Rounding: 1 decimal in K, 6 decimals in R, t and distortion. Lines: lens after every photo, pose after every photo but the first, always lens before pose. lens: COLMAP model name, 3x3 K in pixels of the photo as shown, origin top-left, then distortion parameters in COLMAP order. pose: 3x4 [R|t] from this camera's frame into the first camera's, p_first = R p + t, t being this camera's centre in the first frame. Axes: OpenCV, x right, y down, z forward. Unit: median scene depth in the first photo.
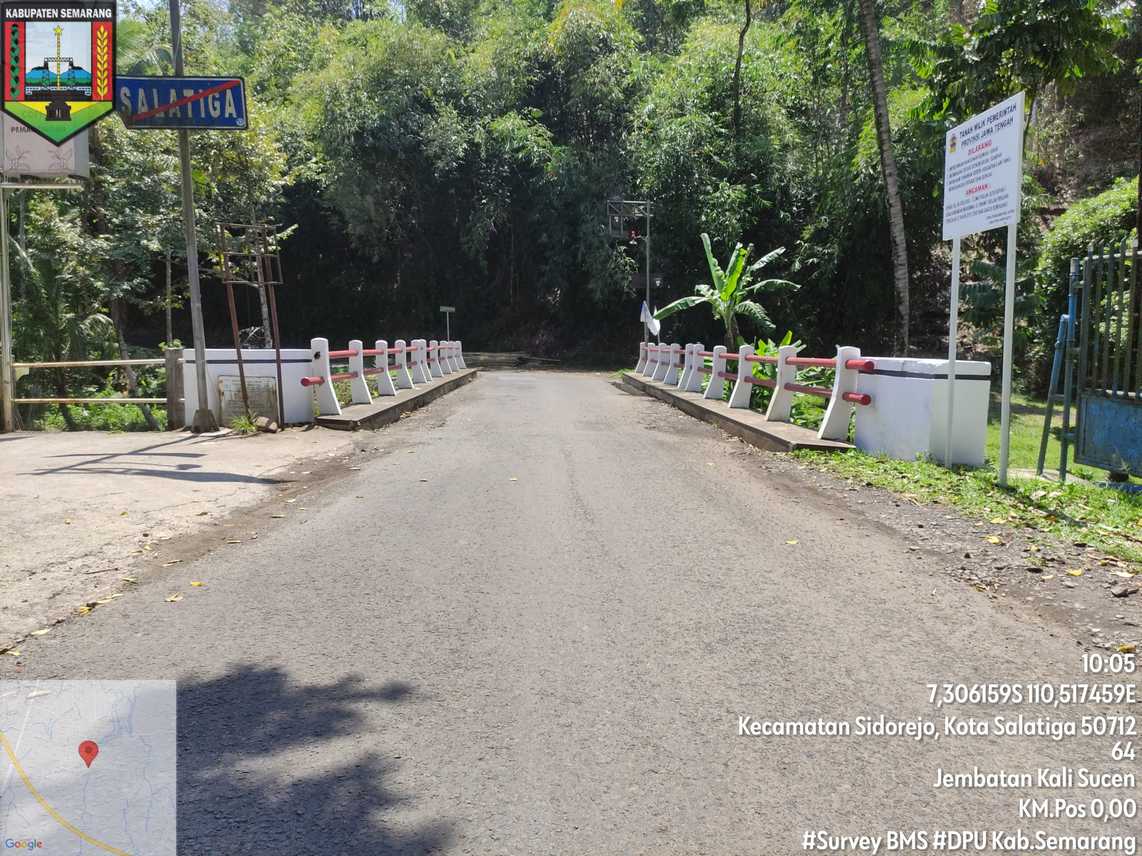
lens RADIAL K [[844.9, 0, 566.5], [0, 844.9, 424.5], [0, 0, 1]] dist [0.045651, -0.042731]
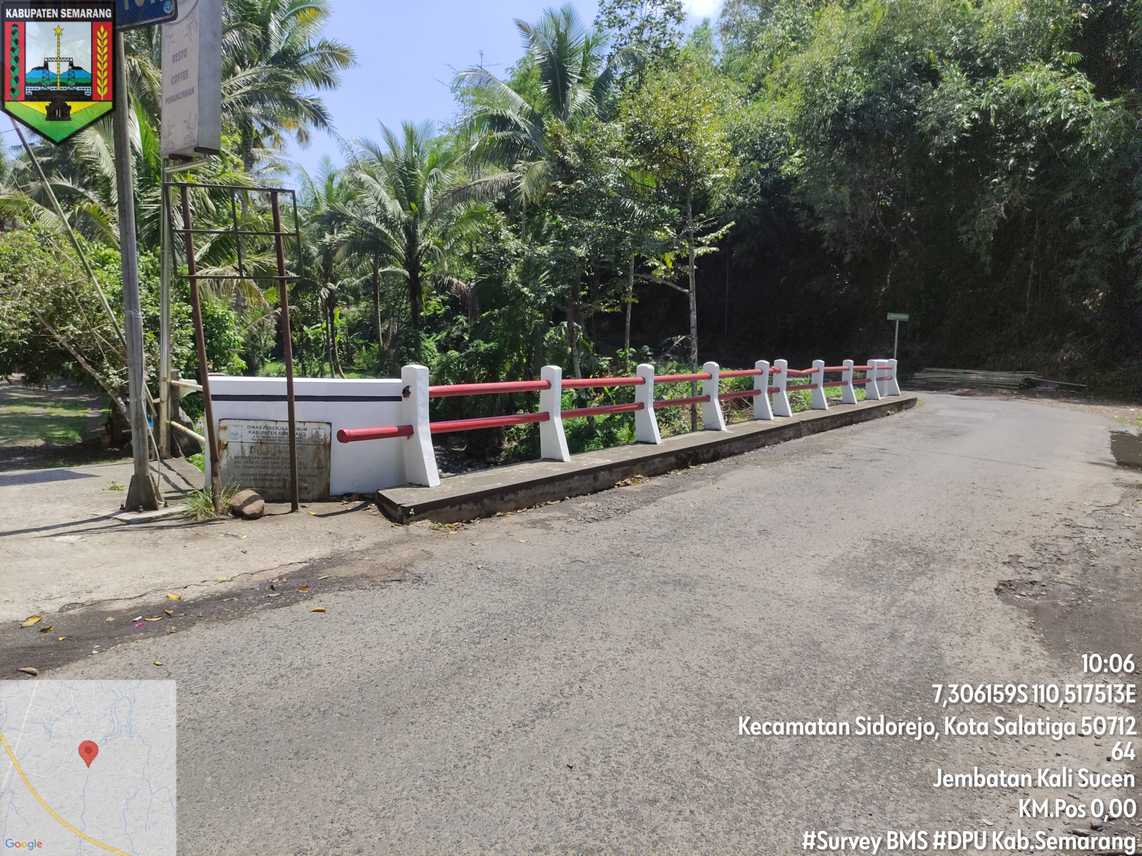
lens RADIAL K [[844.9, 0, 568.8], [0, 844.9, 425.1], [0, 0, 1]] dist [0.045651, -0.042731]
pose [[0.826797, 0.079431, -0.556864, 0.067830], [-0.082671, 0.996388, 0.019380, -0.031615], [0.556392, 0.030014, 0.830378, 0.213867]]
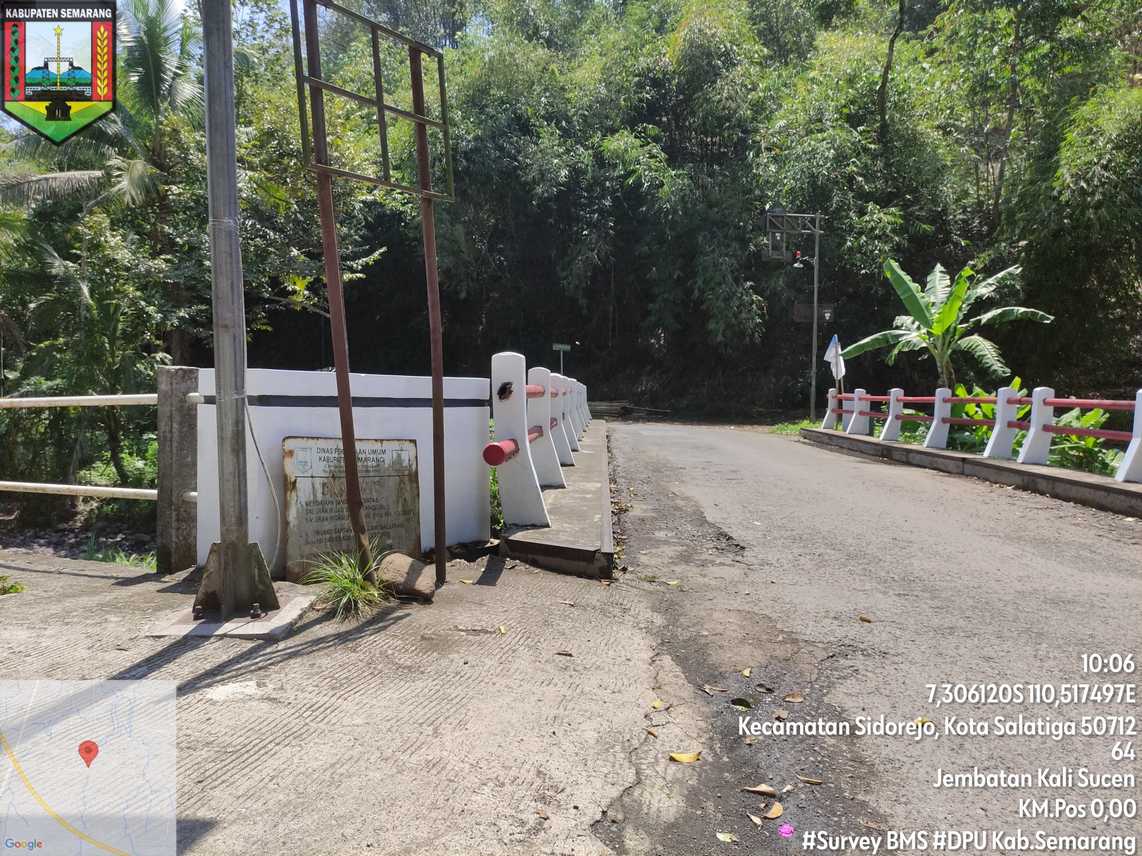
lens RADIAL K [[844.9, 0, 566.4], [0, 844.9, 425.1], [0, 0, 1]] dist [0.045651, -0.042731]
pose [[0.997249, 0.016360, -0.072303, -0.092243], [-0.020587, 0.998097, -0.058120, -0.015595], [0.071214, 0.059448, 0.995688, 0.227250]]
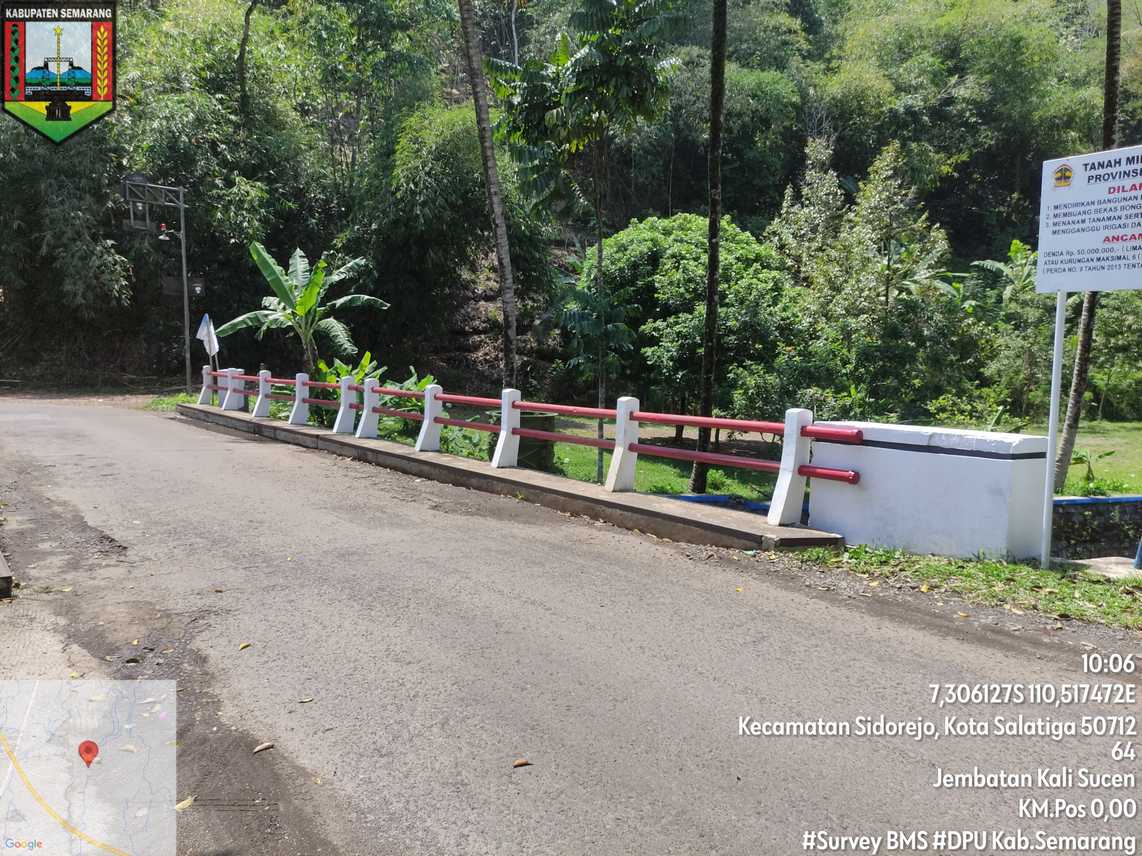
lens RADIAL K [[844.9, 0, 566.8], [0, 844.9, 426.9], [0, 0, 1]] dist [0.045651, -0.042731]
pose [[0.812062, -0.047578, 0.581628, -0.103184], [0.051363, 0.998630, 0.009977, -0.030373], [-0.581306, 0.021772, 0.813394, 0.152619]]
